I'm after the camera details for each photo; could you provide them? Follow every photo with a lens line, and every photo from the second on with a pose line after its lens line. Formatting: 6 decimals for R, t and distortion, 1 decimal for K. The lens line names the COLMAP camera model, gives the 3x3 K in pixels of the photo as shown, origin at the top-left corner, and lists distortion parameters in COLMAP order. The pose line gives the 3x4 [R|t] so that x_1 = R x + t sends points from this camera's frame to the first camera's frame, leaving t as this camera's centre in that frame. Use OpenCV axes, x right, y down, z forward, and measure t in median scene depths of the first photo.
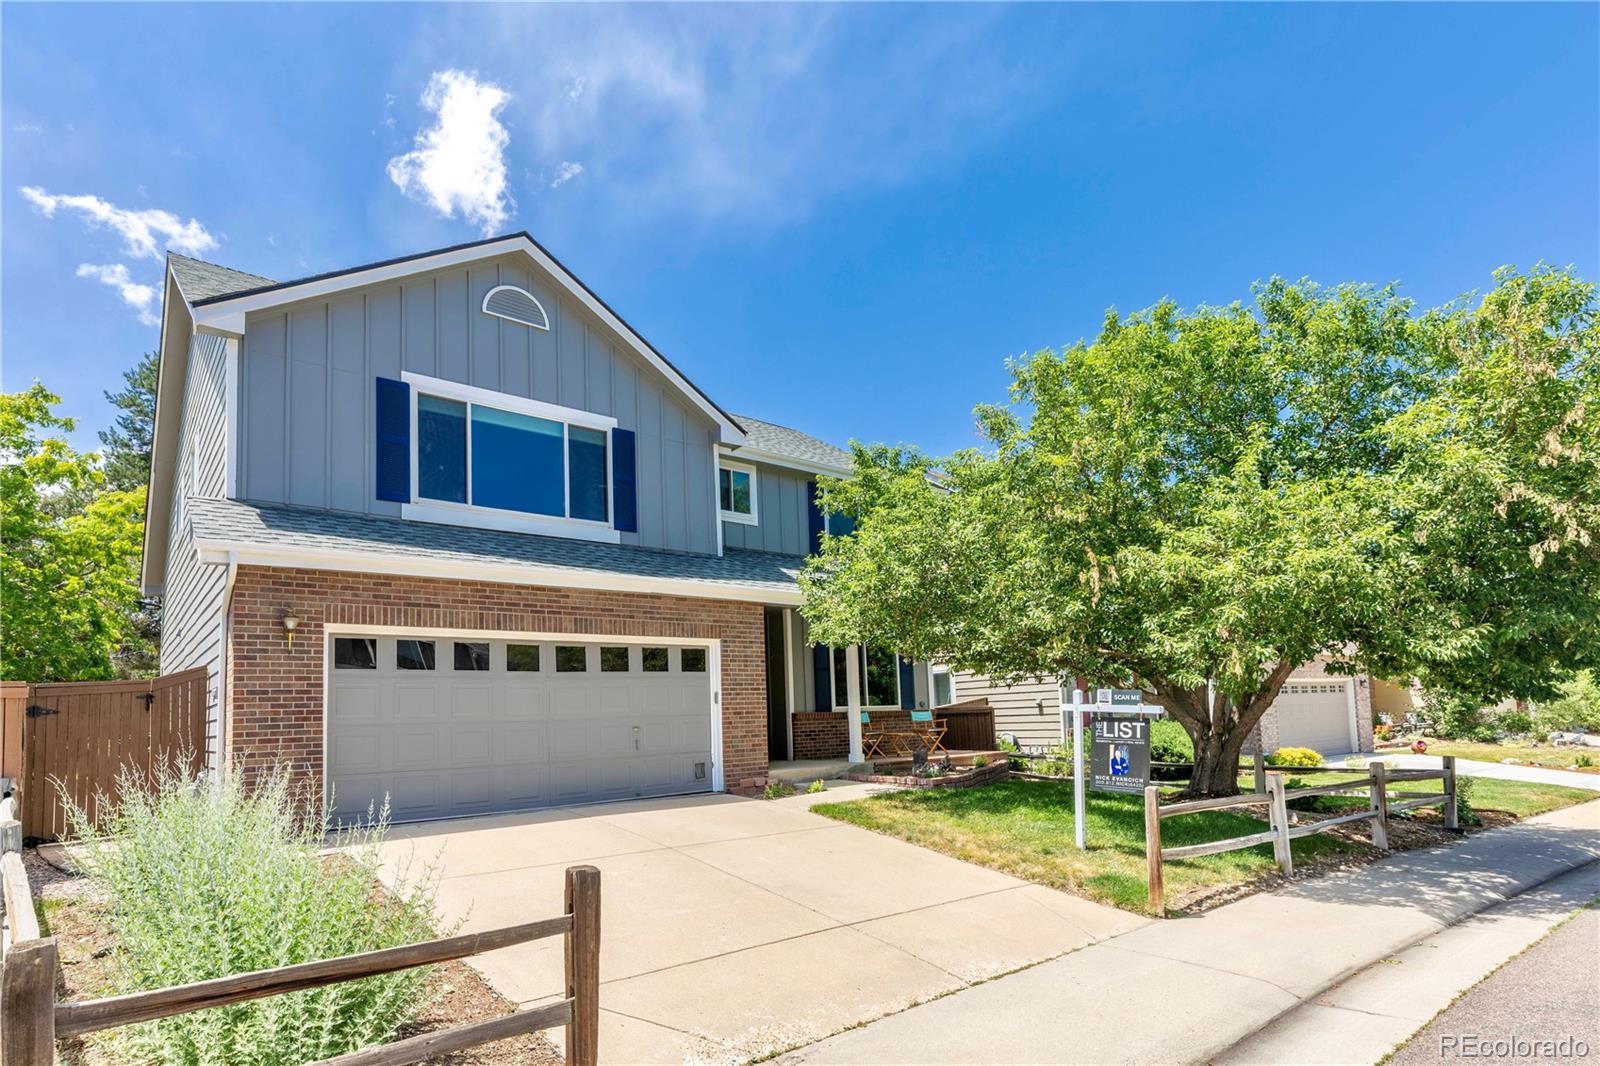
lens RADIAL K [[855.0, 0, 802.3], [0, 855.0, 660.1], [0, 0, 1]] dist [-0.002659, -0.000319]
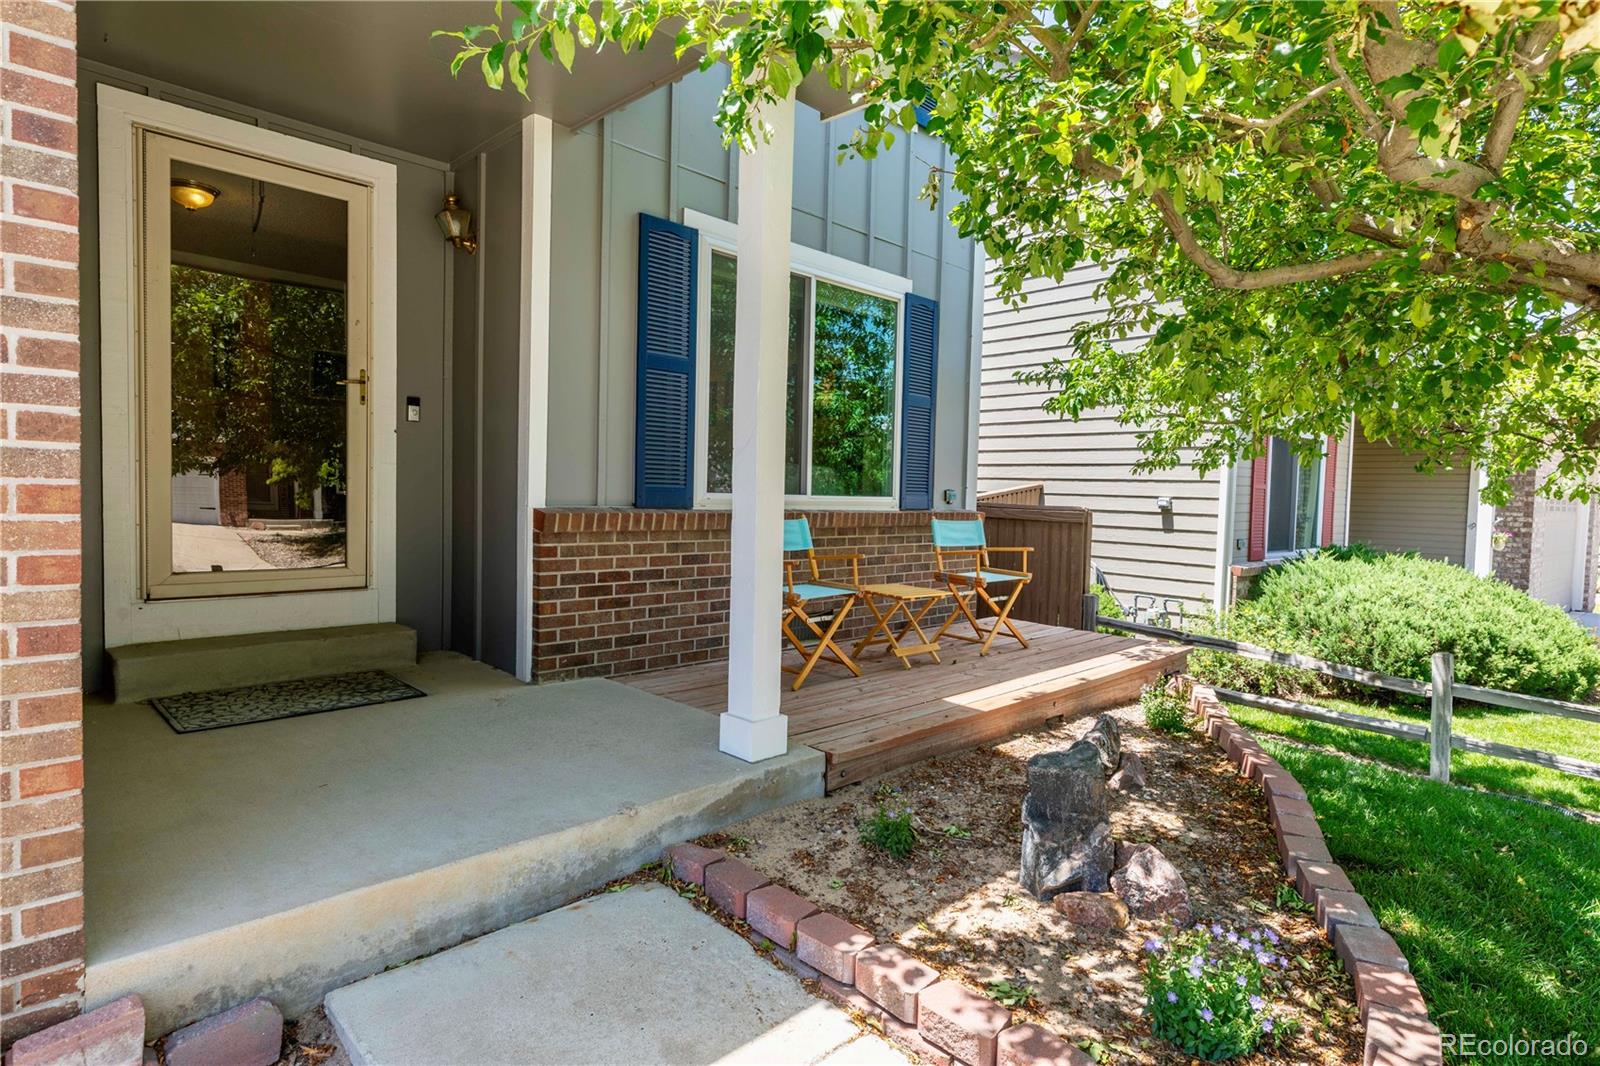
lens RADIAL K [[830.1, 0, 800.0], [0, 830.1, 533.0], [0, 0, 1]] dist [-0.000069, -0.000045]
pose [[0.994641, 0.060343, 0.083951, 0.062114], [-0.070291, 0.990150, 0.121091, 0.038379], [-0.075817, -0.126343, 0.989085, 0.896783]]
